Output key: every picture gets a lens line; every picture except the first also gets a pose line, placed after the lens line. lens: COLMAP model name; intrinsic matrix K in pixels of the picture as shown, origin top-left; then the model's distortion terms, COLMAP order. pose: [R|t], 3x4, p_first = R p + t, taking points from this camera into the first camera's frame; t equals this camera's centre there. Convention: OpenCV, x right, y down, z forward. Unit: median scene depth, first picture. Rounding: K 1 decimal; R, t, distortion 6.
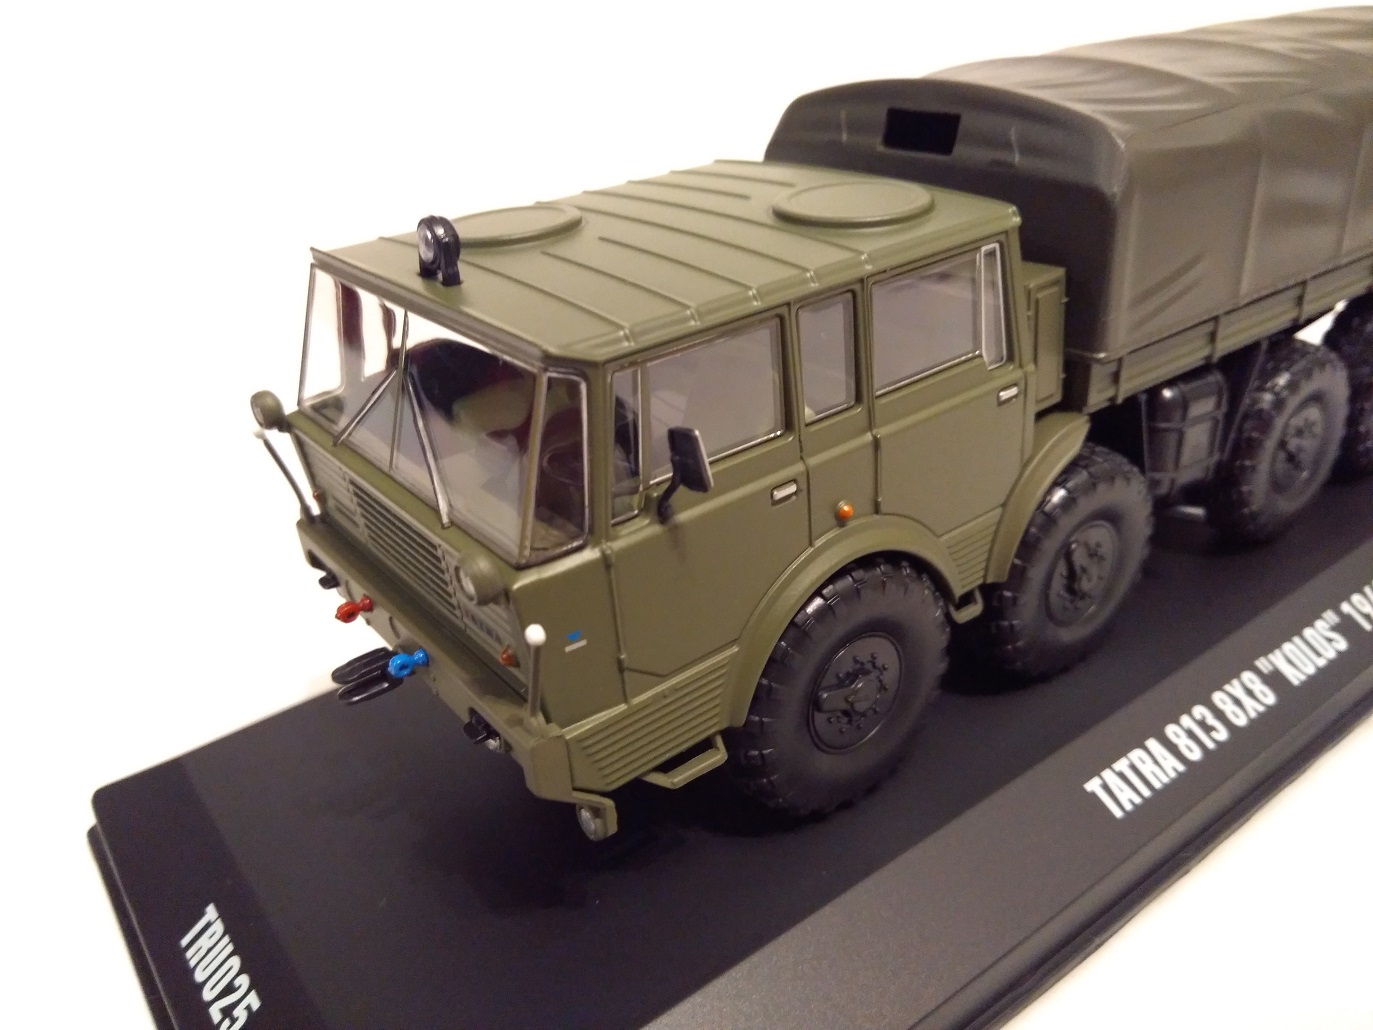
lens RADIAL K [[1159.2, 0, 688.8], [0, 1159.2, 508.3], [0, 0, 1]] dist [0.006584, -0.061566]
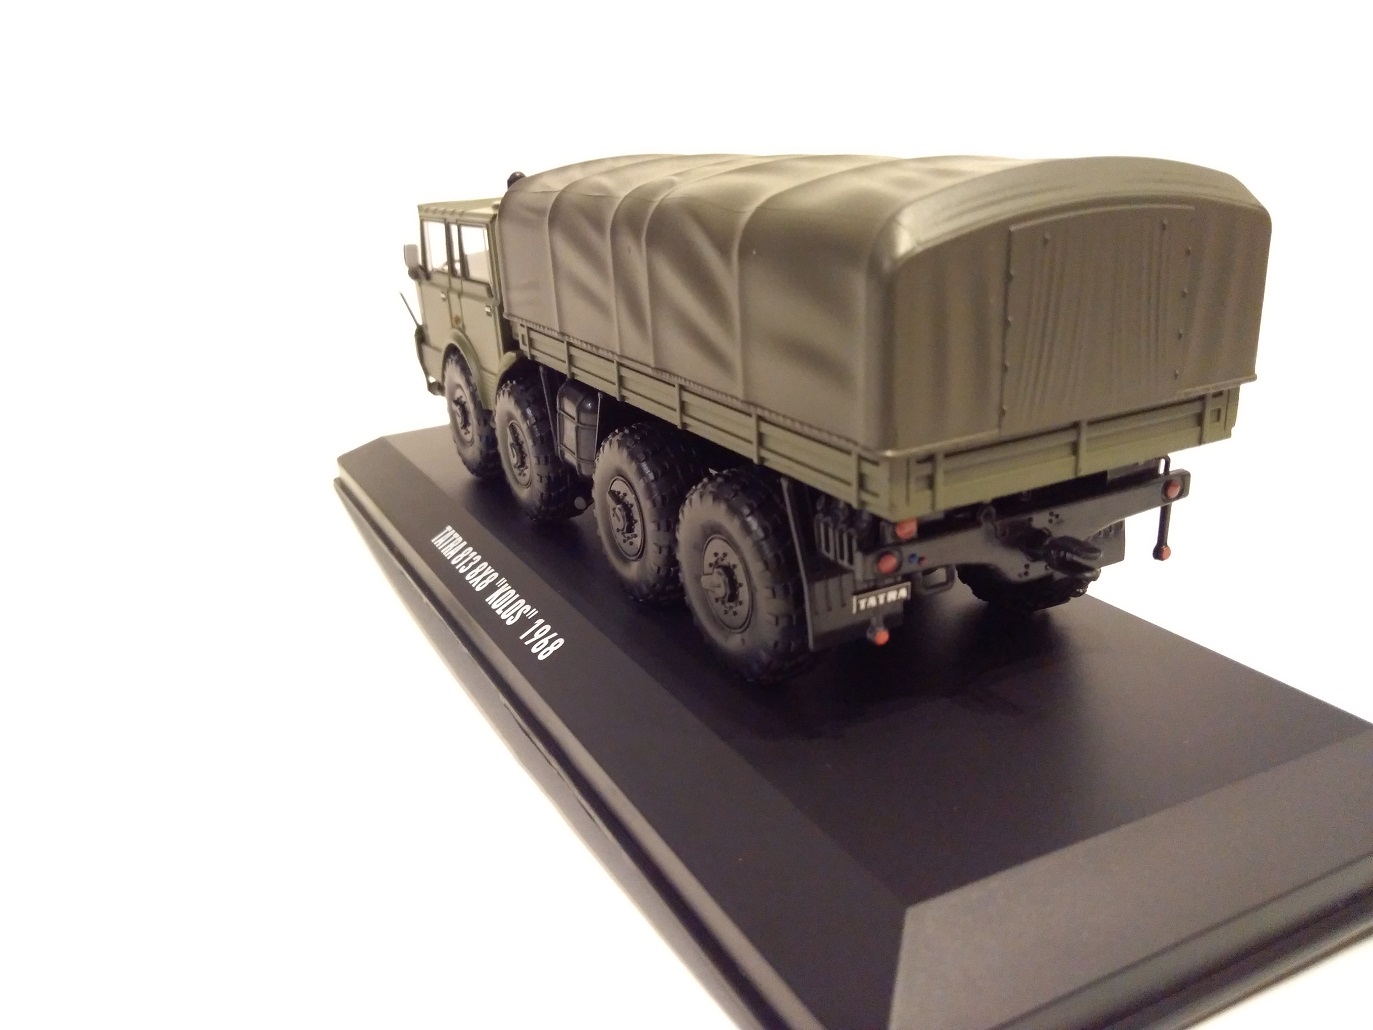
lens RADIAL K [[1159.2, 0, 688.8], [0, 1159.2, 508.3], [0, 0, 1]] dist [0.006584, -0.061566]
pose [[-0.158357, 0.378890, -0.911792, 1.928553], [-0.425548, 0.807088, 0.409289, -0.678482], [0.890973, 0.452825, 0.033427, 1.274885]]
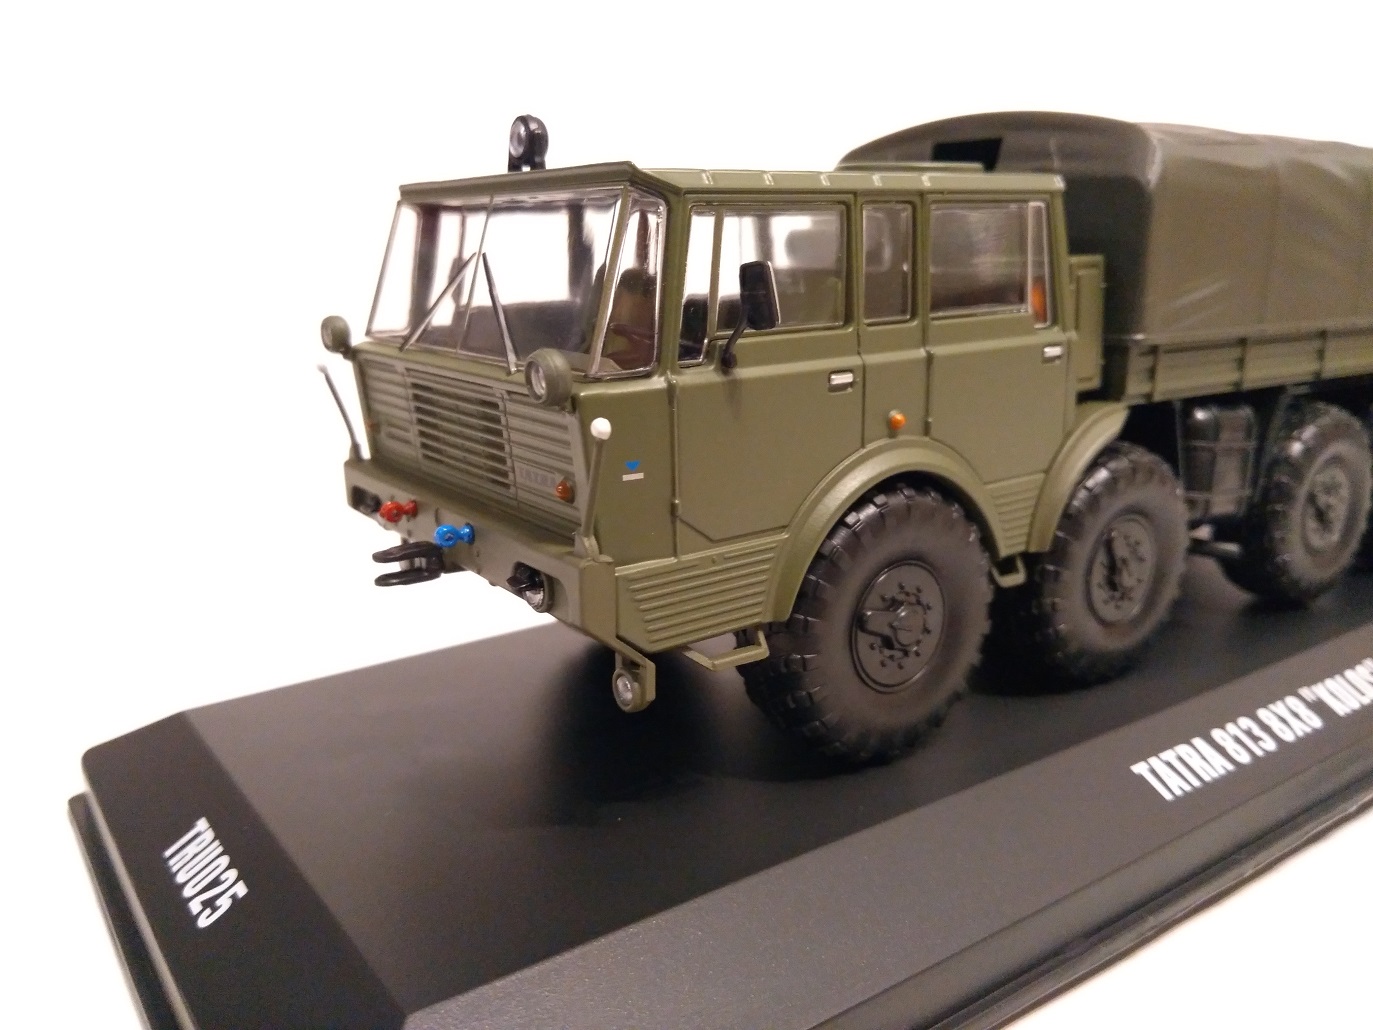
lens RADIAL K [[1159.2, 0, 688.8], [0, 1159.2, 508.3], [0, 0, 1]] dist [0.006584, -0.061566]
pose [[0.997646, 0.068293, -0.006179, -0.031457], [-0.067800, 0.968920, -0.237901, 0.287591], [-0.010260, 0.237760, 0.971270, 0.026159]]
